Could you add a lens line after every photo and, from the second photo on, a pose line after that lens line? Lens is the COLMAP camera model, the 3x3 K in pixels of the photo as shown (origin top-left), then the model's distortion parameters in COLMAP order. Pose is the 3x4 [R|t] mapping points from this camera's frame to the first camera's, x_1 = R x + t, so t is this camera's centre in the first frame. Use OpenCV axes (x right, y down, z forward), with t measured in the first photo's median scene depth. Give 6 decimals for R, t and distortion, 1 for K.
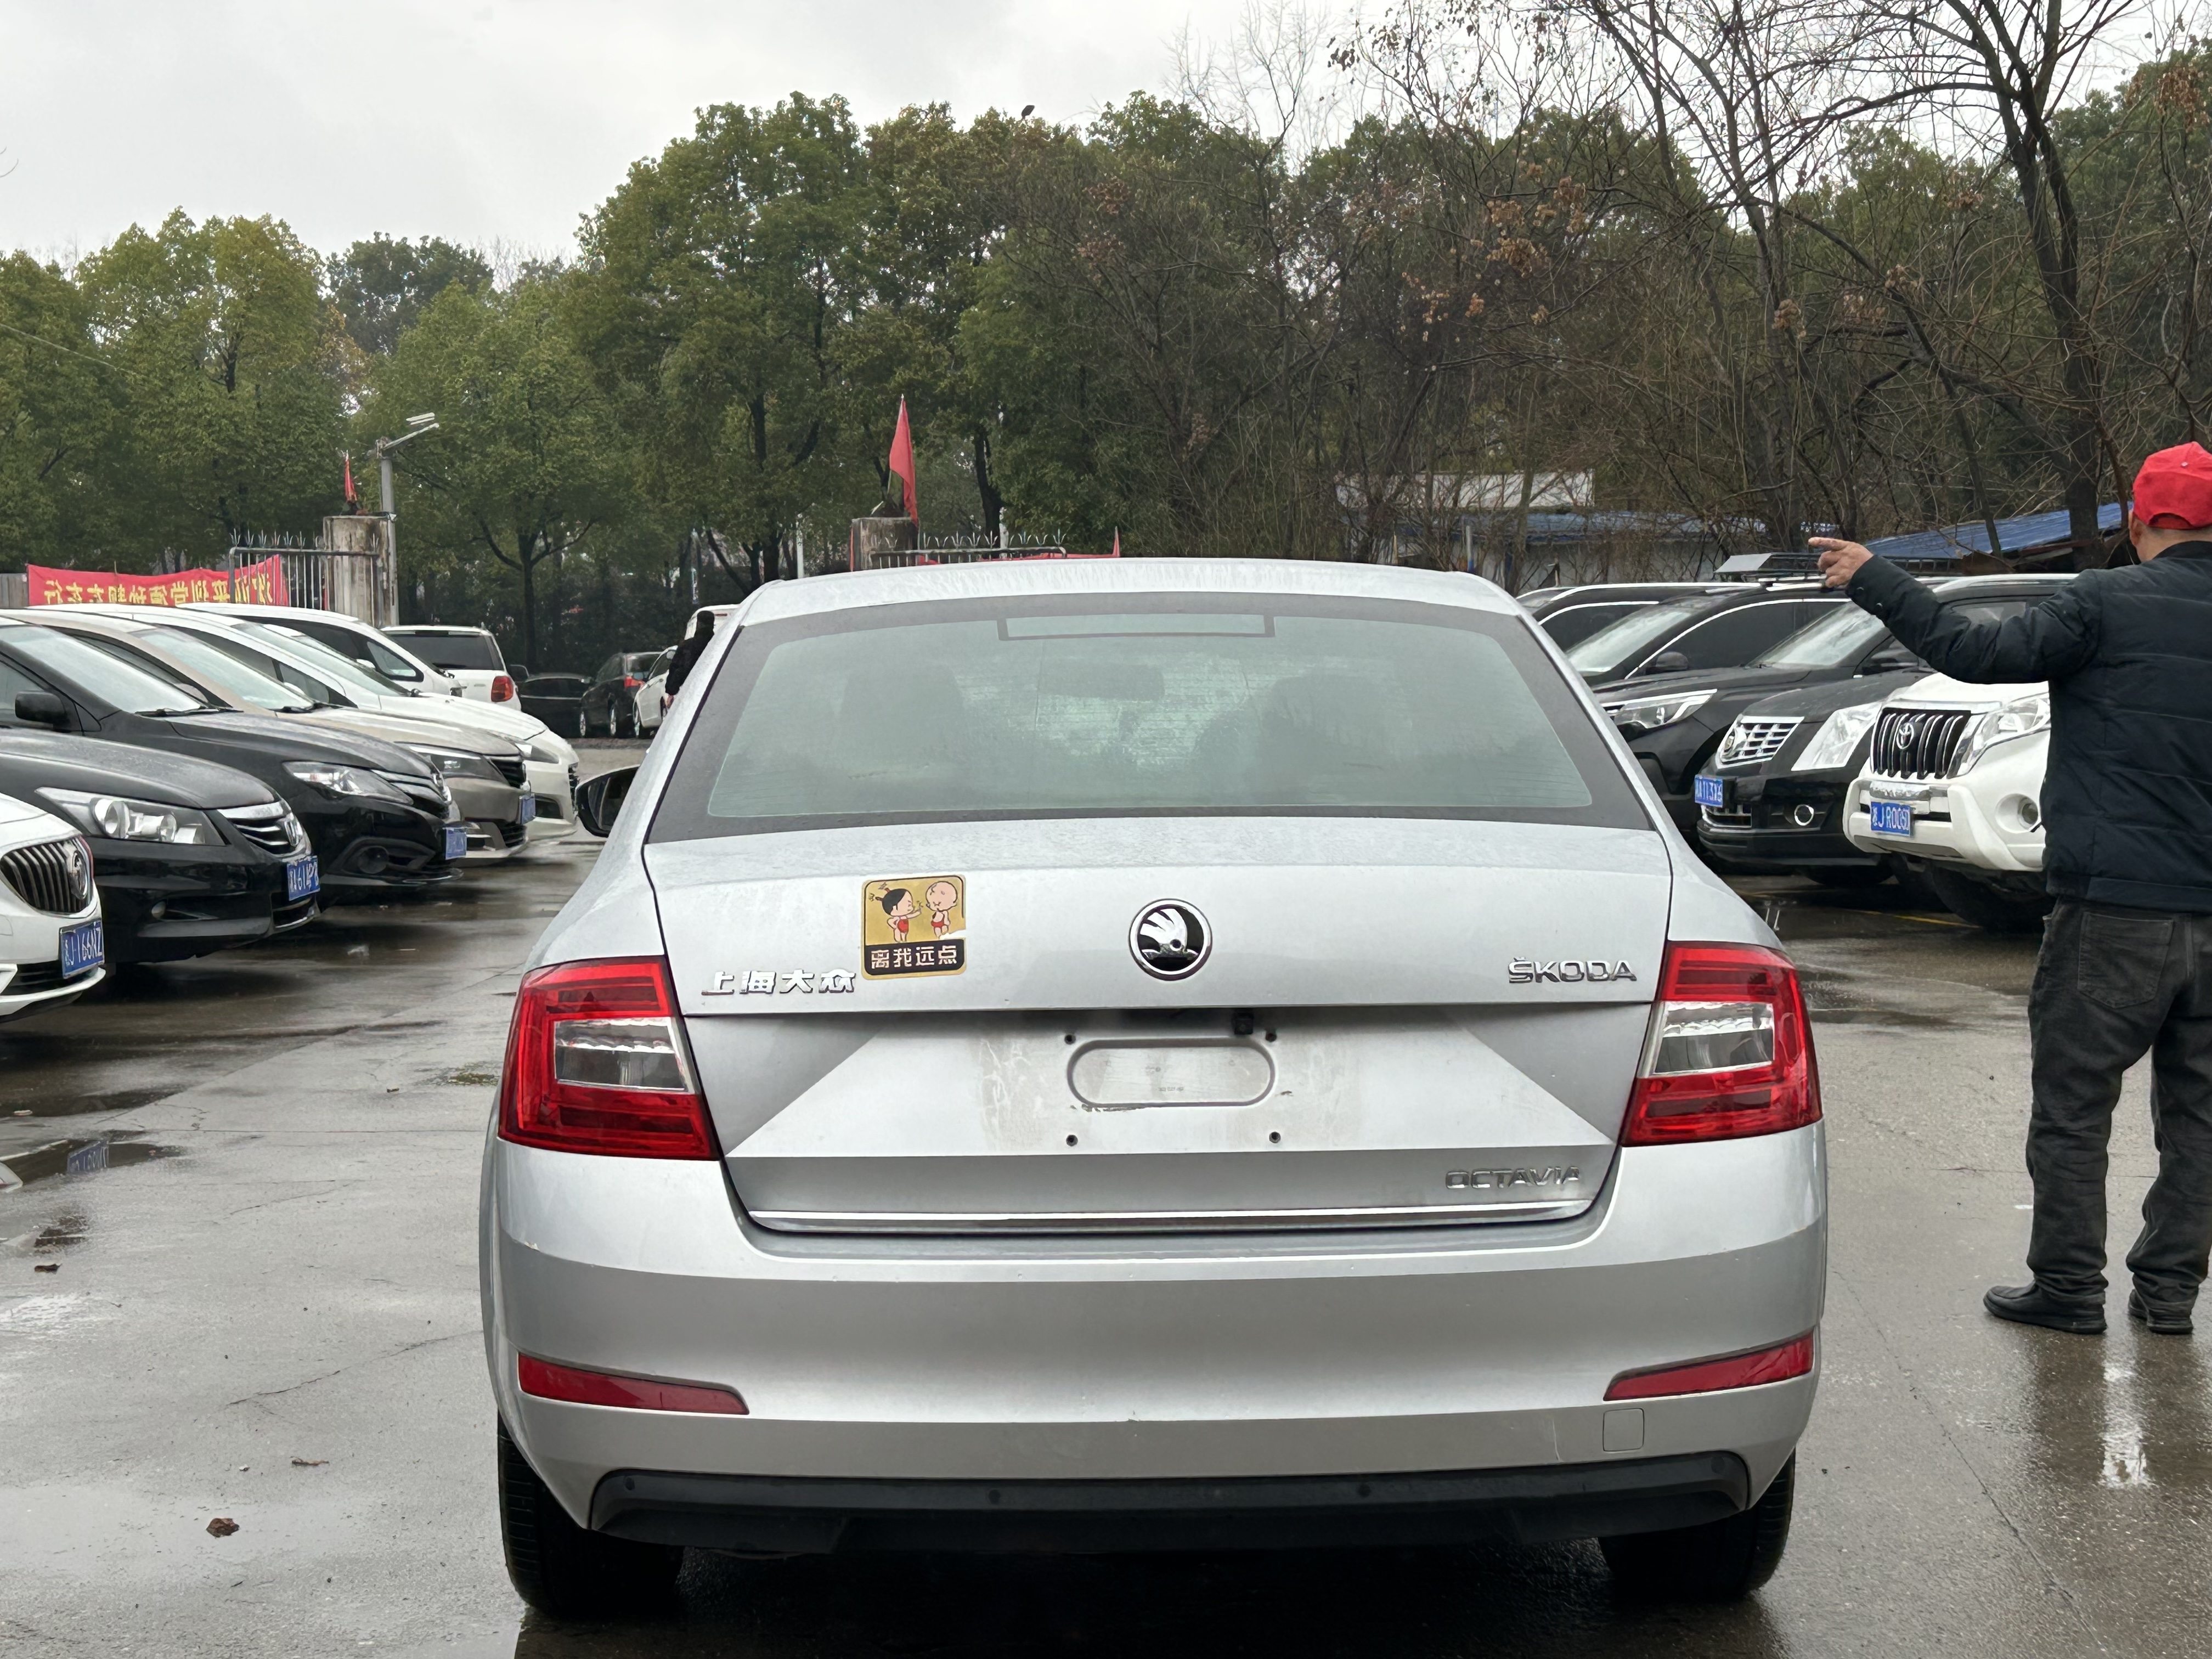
lens RADIAL K [[3485.2, 0, 1106.0], [0, 3485.2, 829.5], [0, 0, 1]] dist [0.219589, -0.828384]
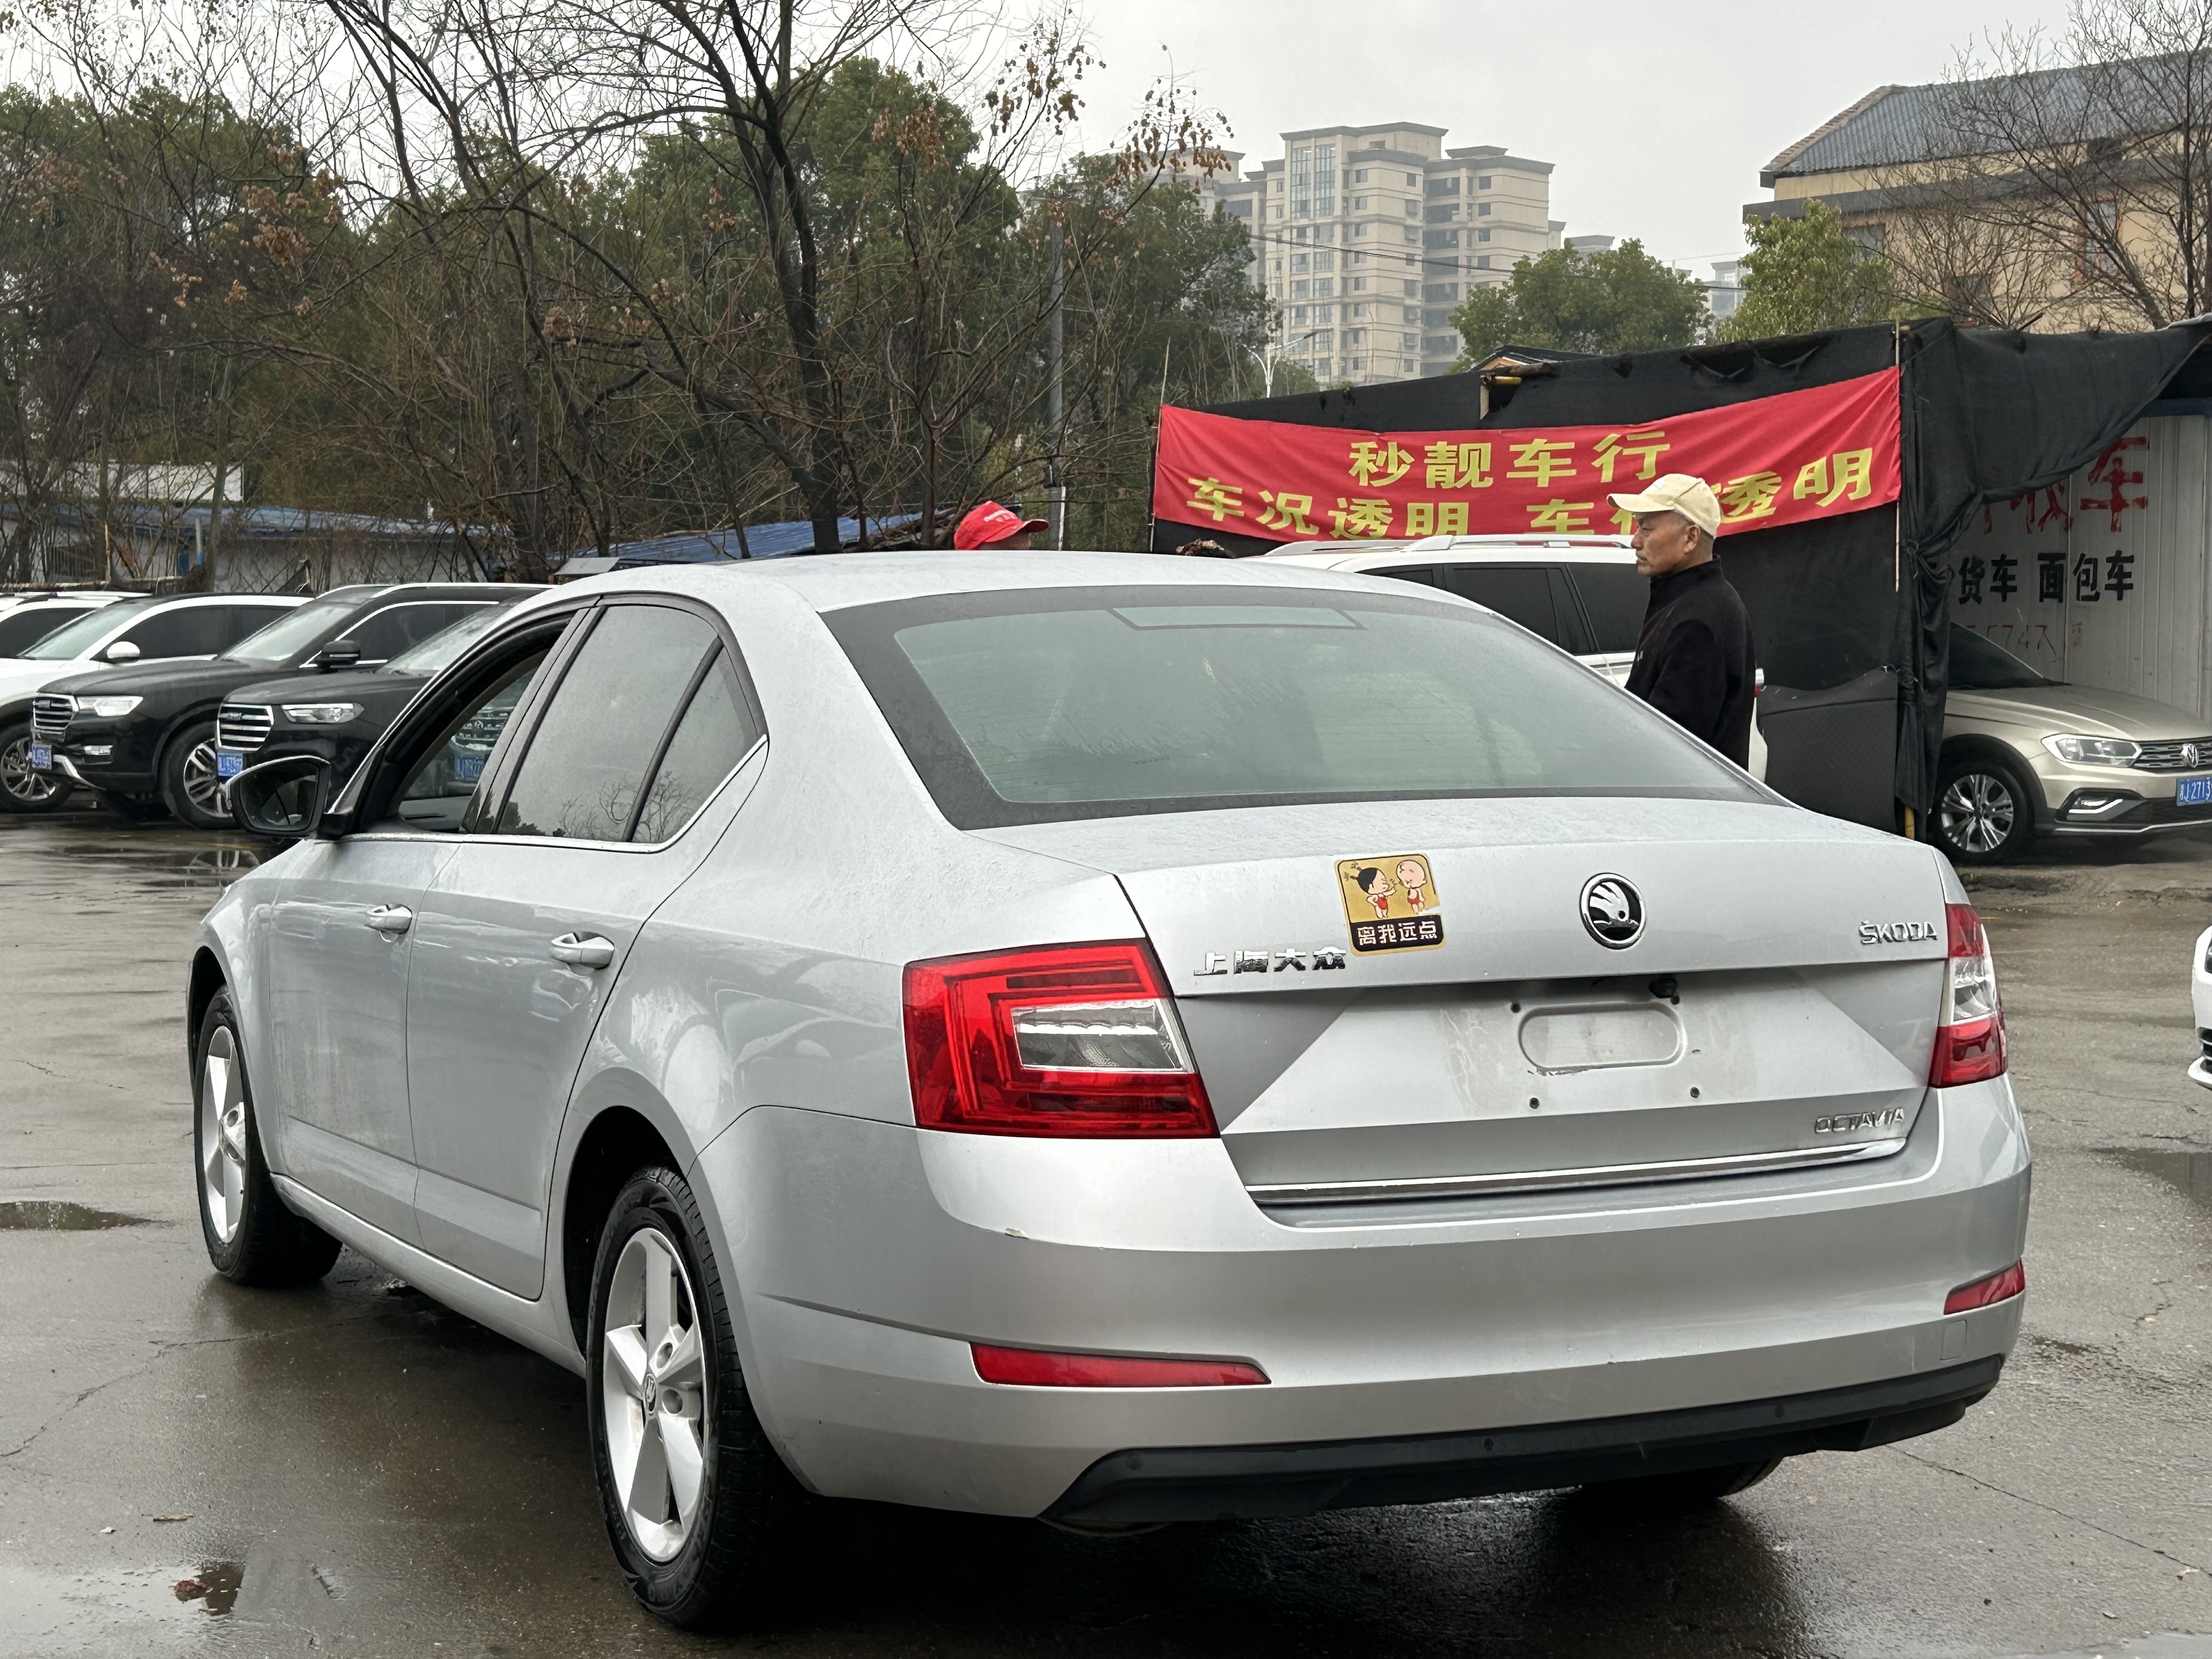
lens RADIAL K [[3485.2, 0, 1106.0], [0, 3485.2, 829.5], [0, 0, 1]] dist [0.219589, -0.828384]
pose [[0.912063, -0.011232, 0.409896, -0.075293], [0.011586, 0.999932, 0.001622, 0.000419], [-0.409886, 0.003270, 0.912131, 0.011842]]
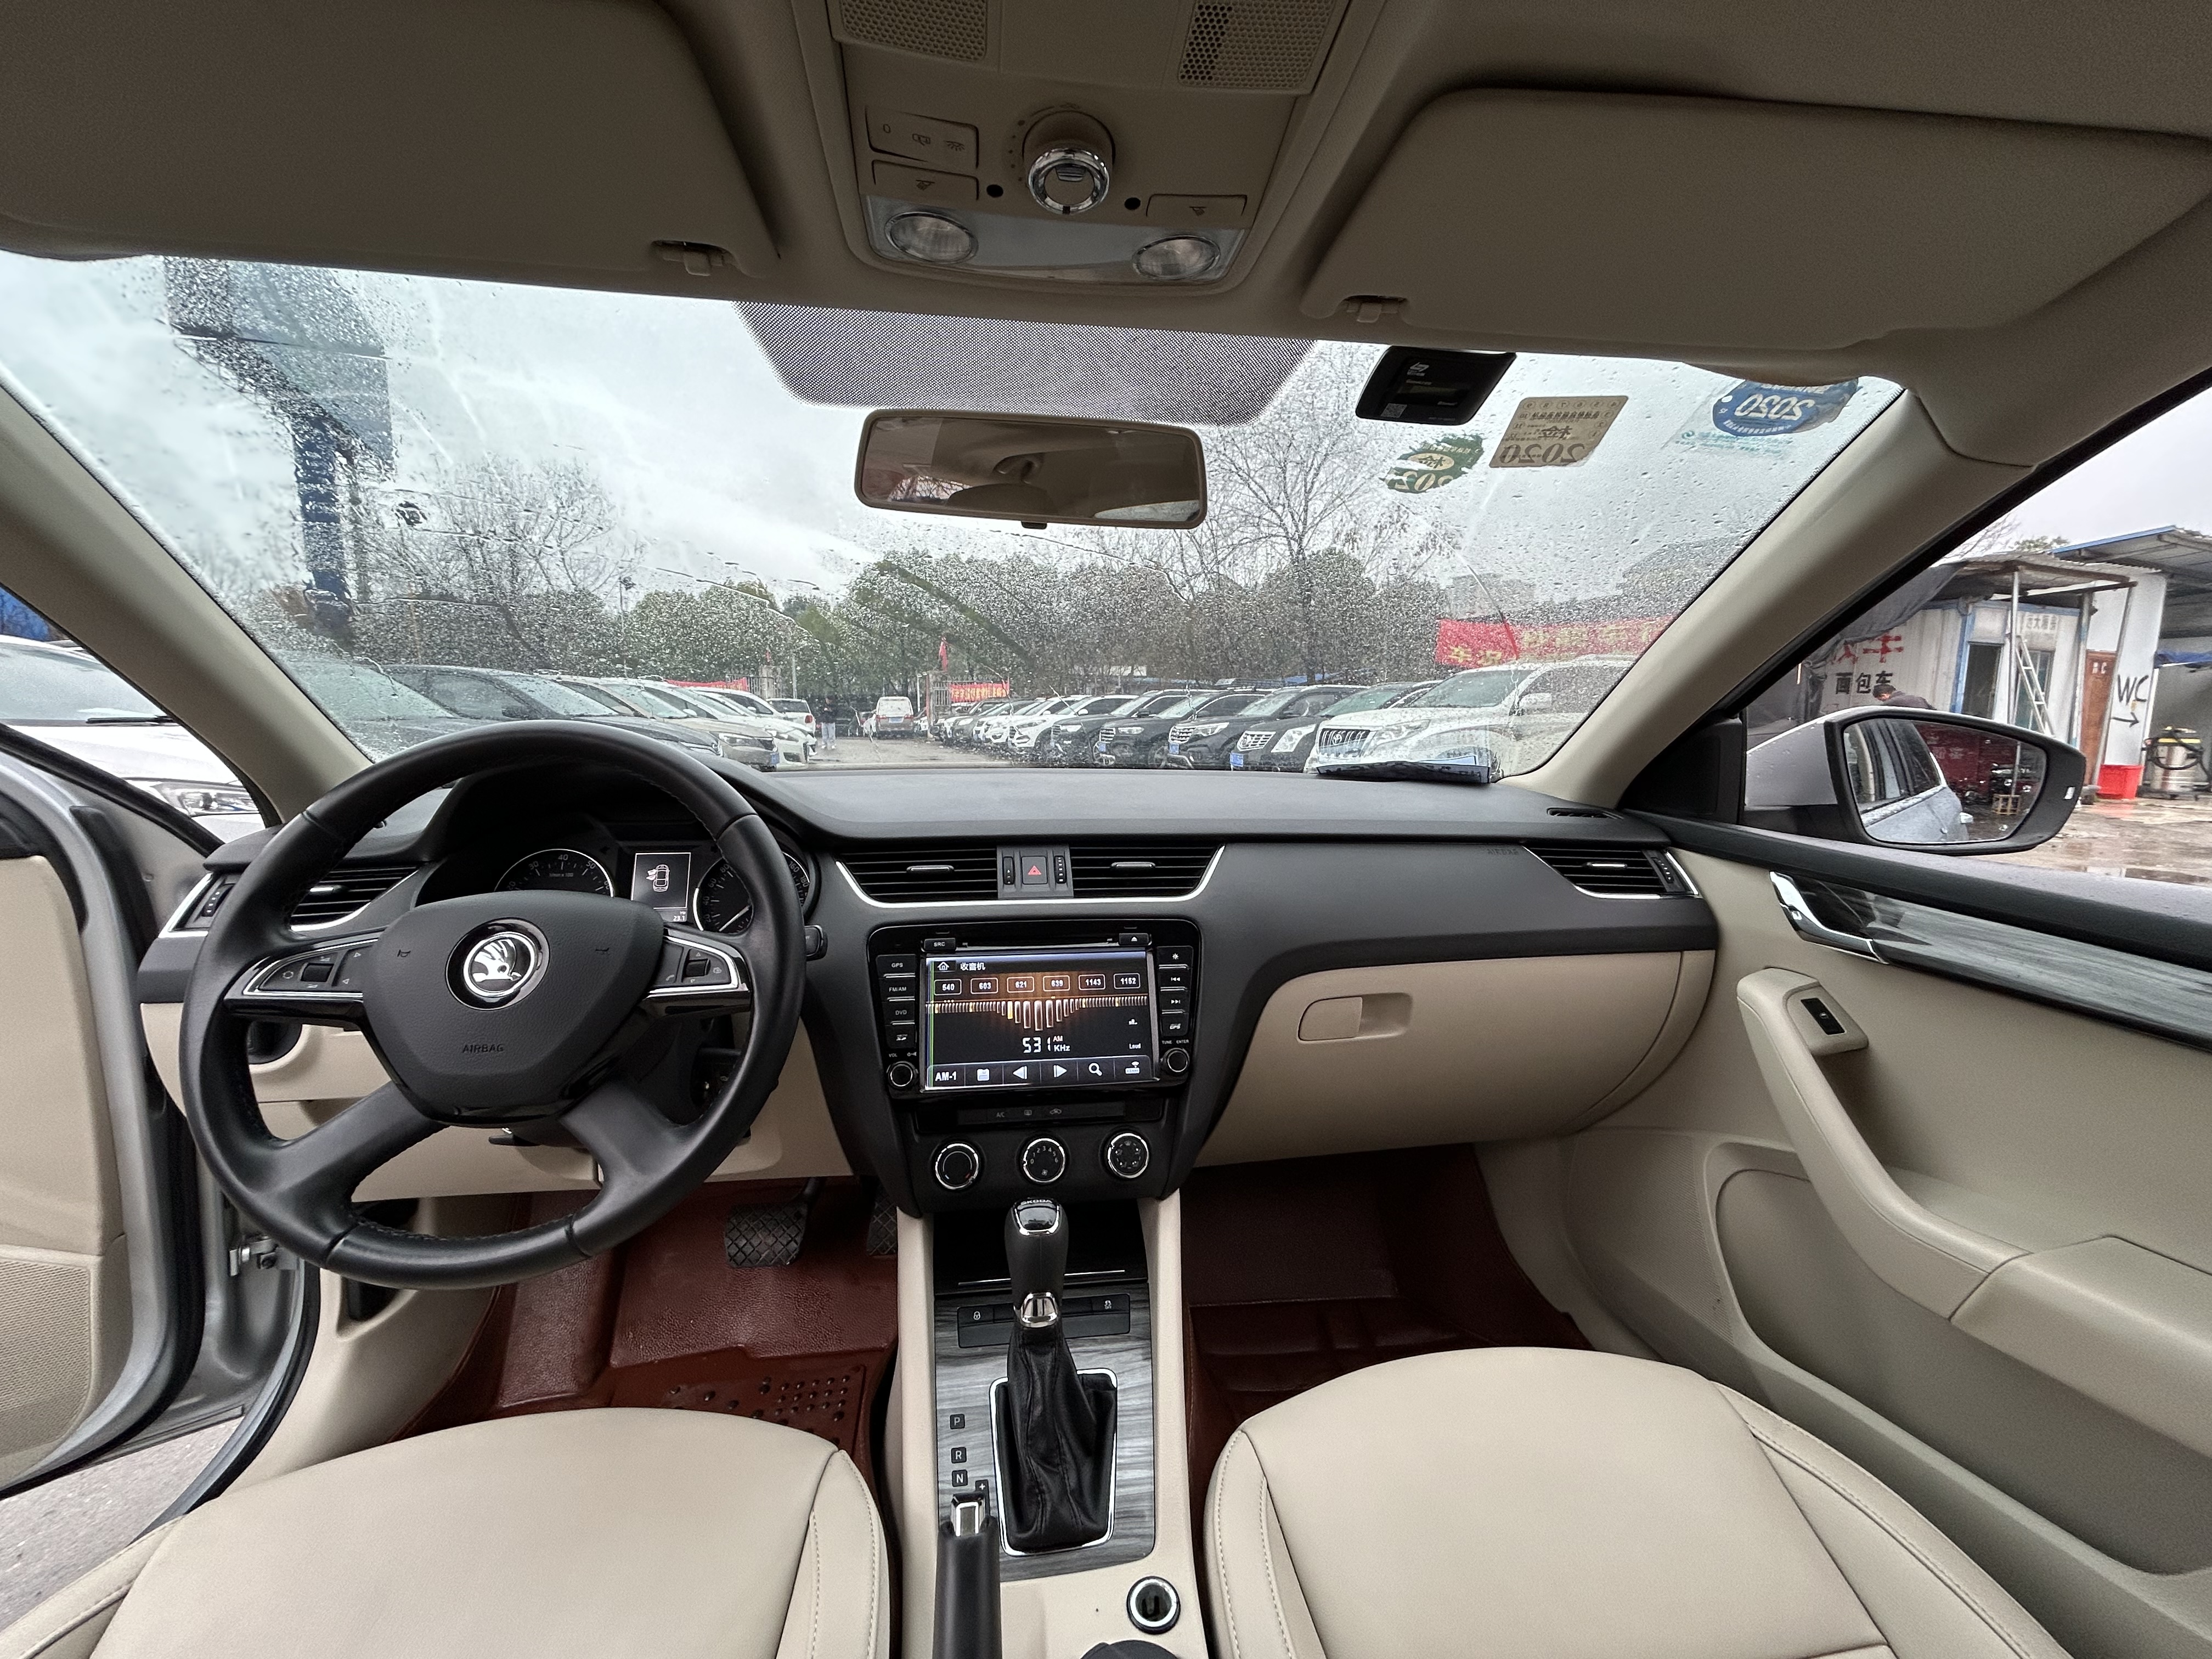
lens RADIAL K [[878.4, 0, 1106.0], [0, 878.4, 829.5], [0, 0, 1]] dist [-0.001218, -0.000049]
pose [[0.993301, 0.007323, 0.115323, -0.000205], [-0.015592, 0.997357, 0.070965, -0.002275], [-0.114498, -0.072288, 0.990790, 0.213282]]
